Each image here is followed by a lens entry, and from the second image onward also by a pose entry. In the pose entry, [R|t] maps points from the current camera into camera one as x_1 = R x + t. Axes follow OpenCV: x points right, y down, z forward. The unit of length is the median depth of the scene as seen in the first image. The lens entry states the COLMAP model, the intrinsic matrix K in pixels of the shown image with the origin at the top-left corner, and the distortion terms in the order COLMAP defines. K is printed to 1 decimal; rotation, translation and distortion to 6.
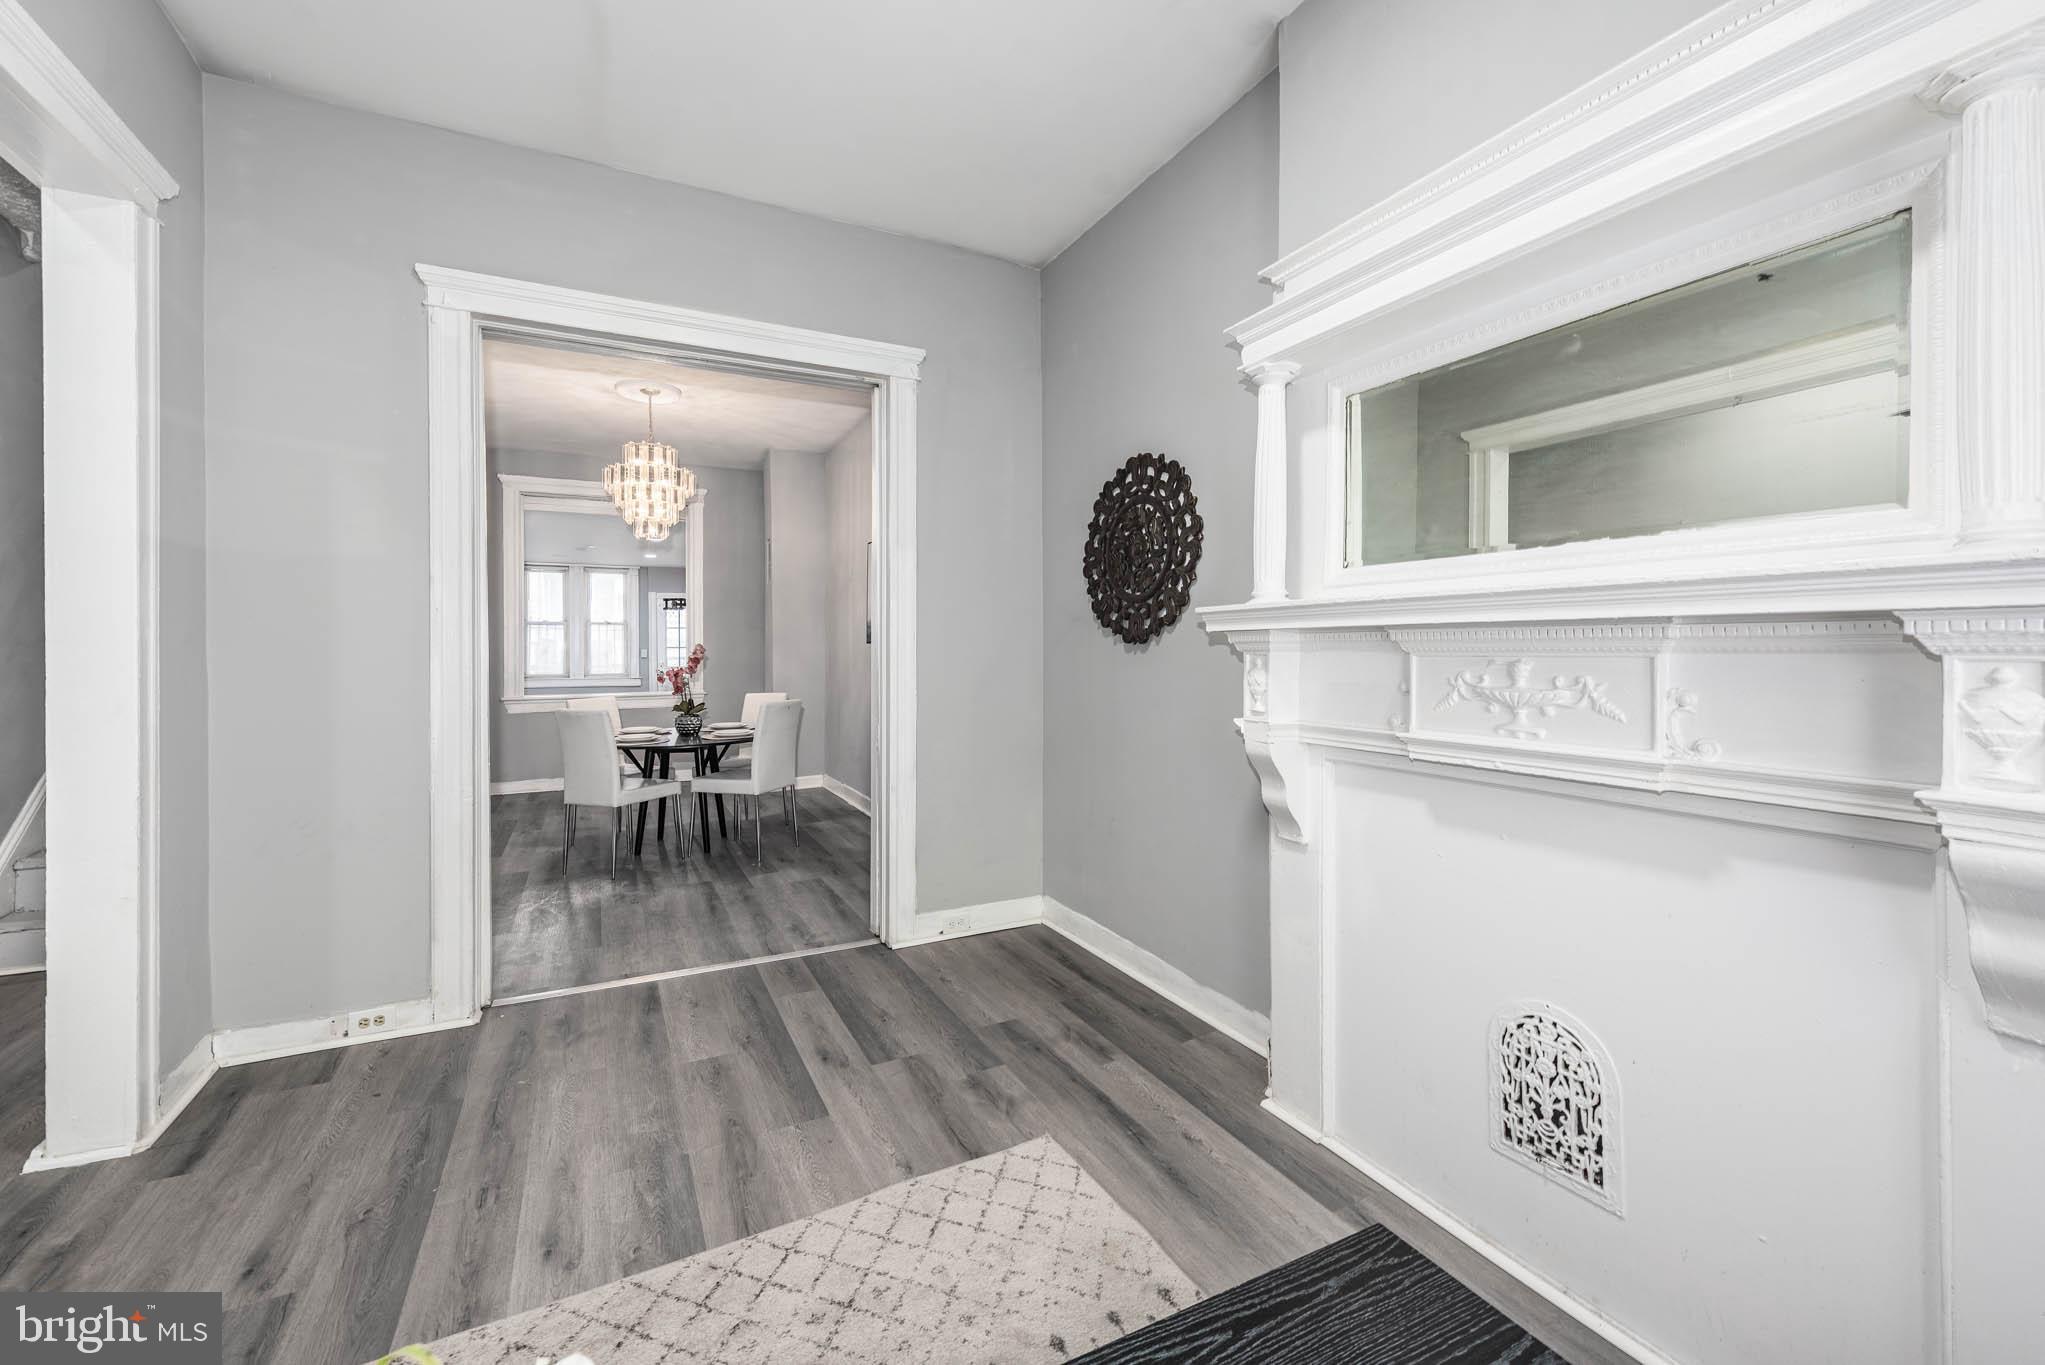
lens RADIAL K [[808.1, 0, 1028.2], [0, 808.1, 648.5], [0, 0, 1]] dist [0.000131, -0.000053]
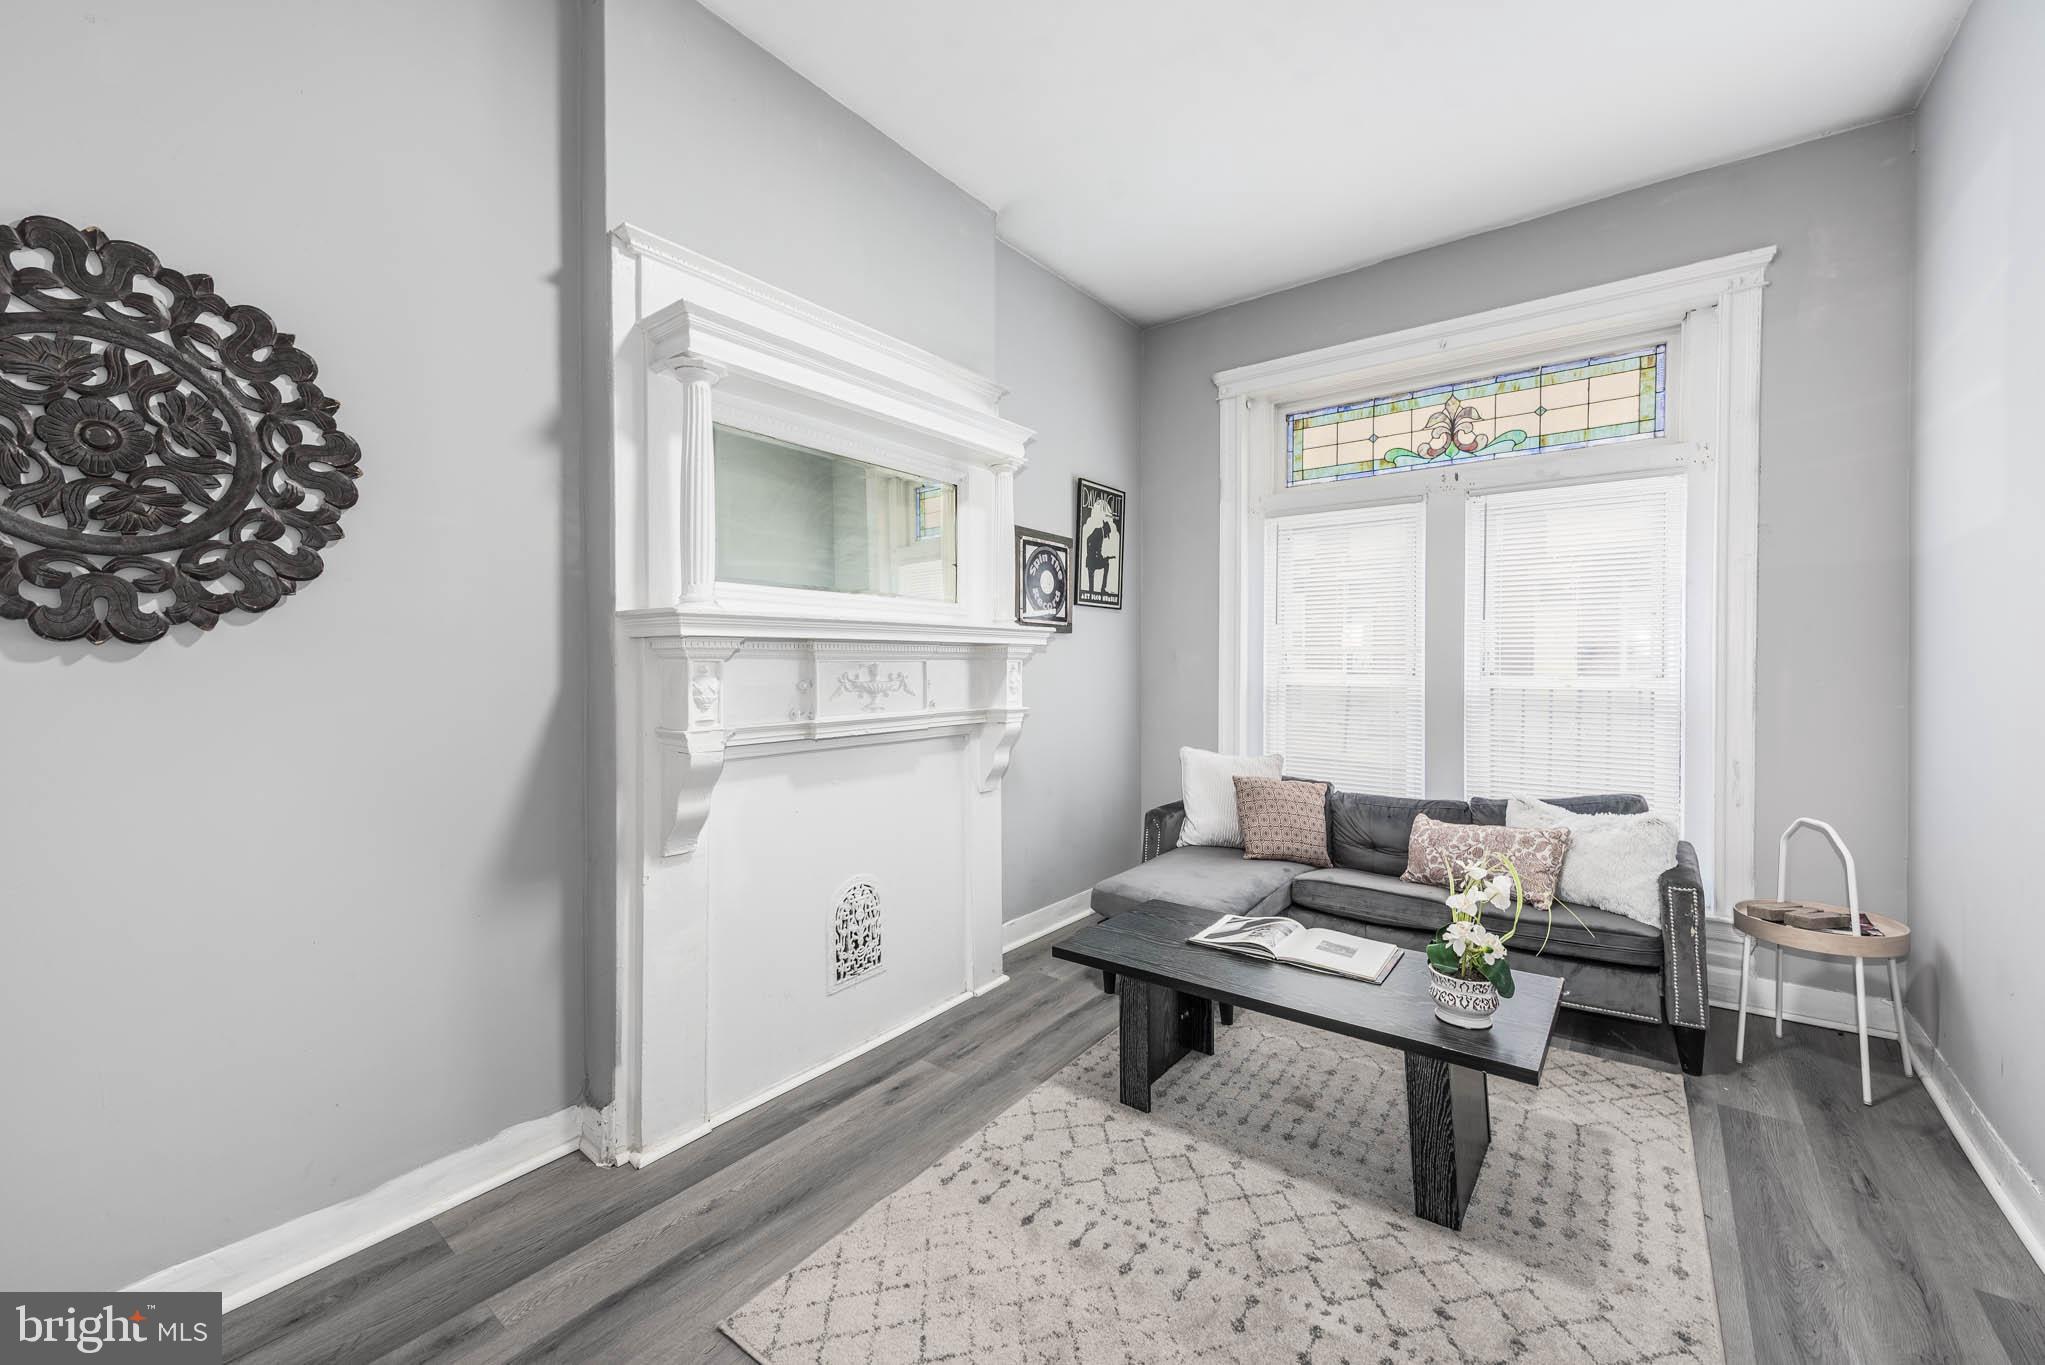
lens RADIAL K [[819.6, 0, 1022.5], [0, 819.6, 682.5], [0, 0, 1]] dist [-0.000771, -0.000427]
pose [[-0.424163, -0.016342, 0.905439, -0.701113], [0.005496, 0.999772, 0.020620, 0.013707], [-0.905569, 0.013723, -0.423976, 0.995995]]
